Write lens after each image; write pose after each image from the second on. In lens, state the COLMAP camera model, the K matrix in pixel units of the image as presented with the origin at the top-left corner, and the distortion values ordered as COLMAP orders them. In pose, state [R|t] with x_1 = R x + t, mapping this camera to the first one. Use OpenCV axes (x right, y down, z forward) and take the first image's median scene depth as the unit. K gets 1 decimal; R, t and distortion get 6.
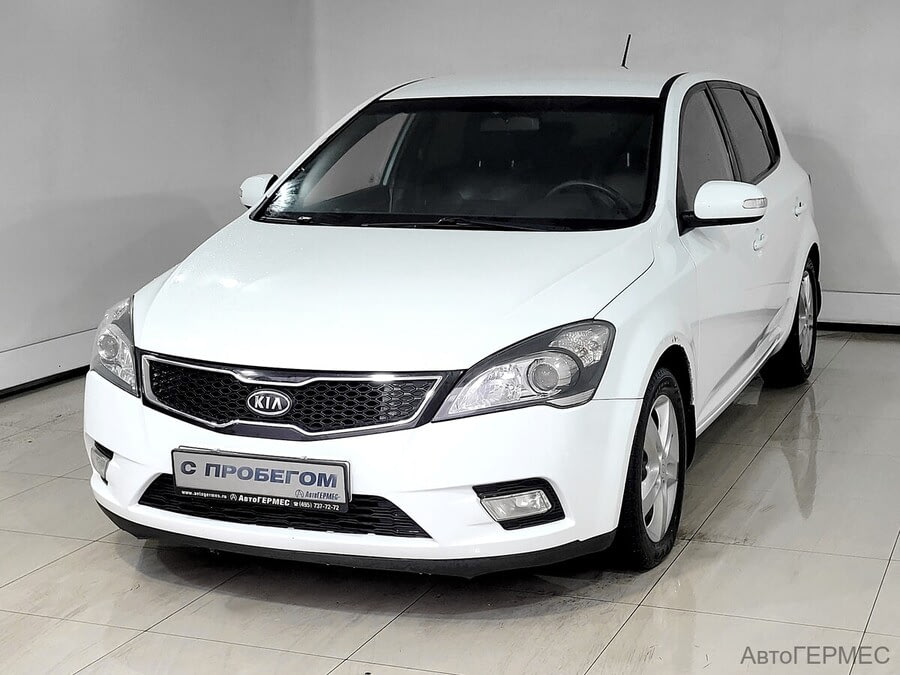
lens RADIAL K [[679.7, 0, 450.0], [0, 679.7, 337.5], [0, 0, 1]] dist [-0.001976, 0.003629]
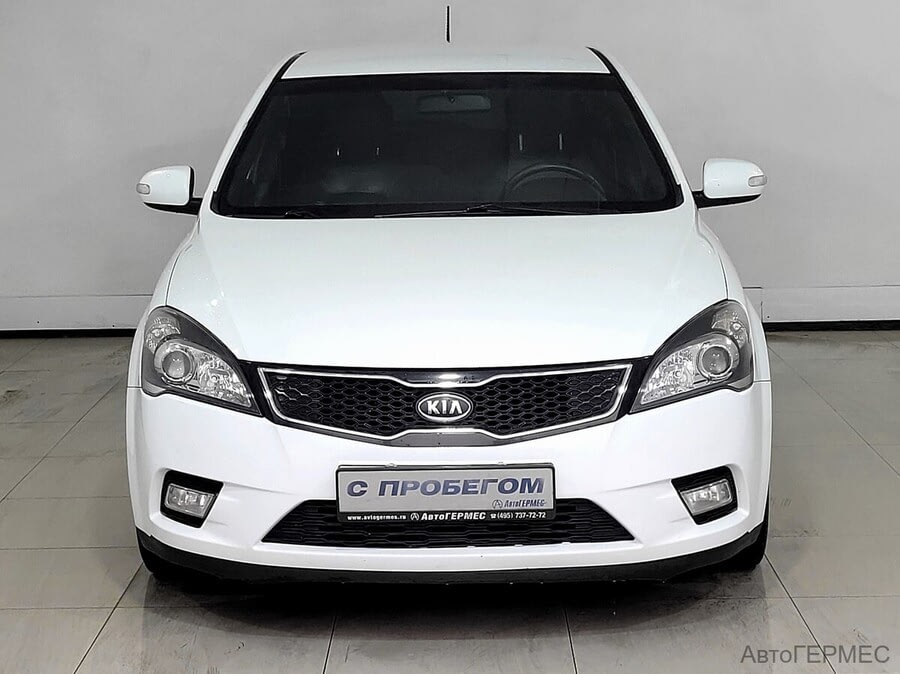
lens RADIAL K [[779.7, 0, 450.0], [0, 779.7, 337.0], [0, 0, 1]] dist [0.027651, -0.001690]
pose [[0.984105, -0.059199, 0.167430, -0.428800], [0.062119, 0.997994, -0.012253, 0.017077], [-0.166368, 0.022459, 0.985808, -0.014137]]
